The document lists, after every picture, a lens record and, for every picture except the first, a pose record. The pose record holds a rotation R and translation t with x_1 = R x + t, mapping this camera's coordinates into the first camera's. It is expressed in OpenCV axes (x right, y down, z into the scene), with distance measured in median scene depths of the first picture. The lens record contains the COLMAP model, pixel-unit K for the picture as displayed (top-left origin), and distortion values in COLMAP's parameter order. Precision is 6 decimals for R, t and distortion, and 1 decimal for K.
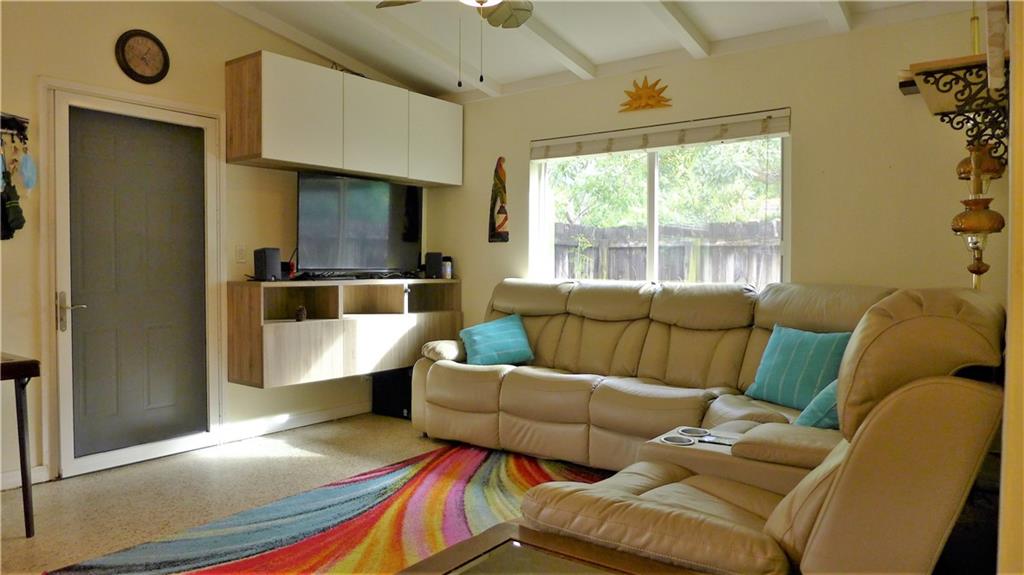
lens RADIAL K [[680.4, 0, 485.6], [0, 680.4, 287.3], [0, 0, 1]] dist [-0.044368, 0.002900]
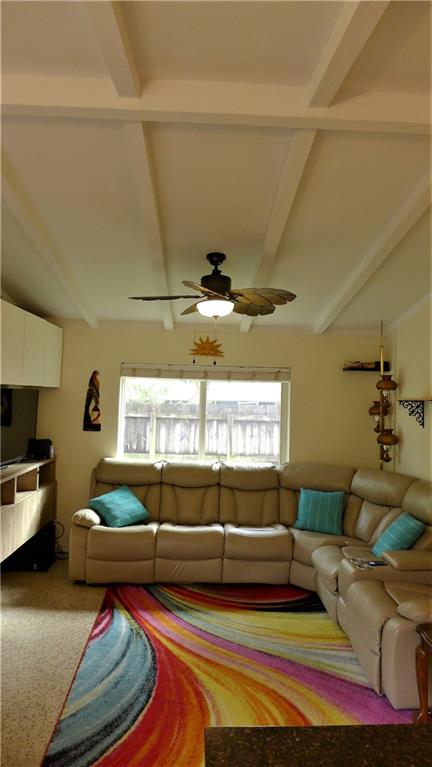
lens RADIAL K [[515.9, 0, 215.7], [0, 515.9, 377.8], [0, 0, 1]] dist [-0.050019, 0.005367]
pose [[0.764546, 0.039005, 0.643388, -0.590015], [-0.002704, 0.998353, -0.057311, -0.144194], [-0.644564, 0.042078, 0.763392, 0.023331]]
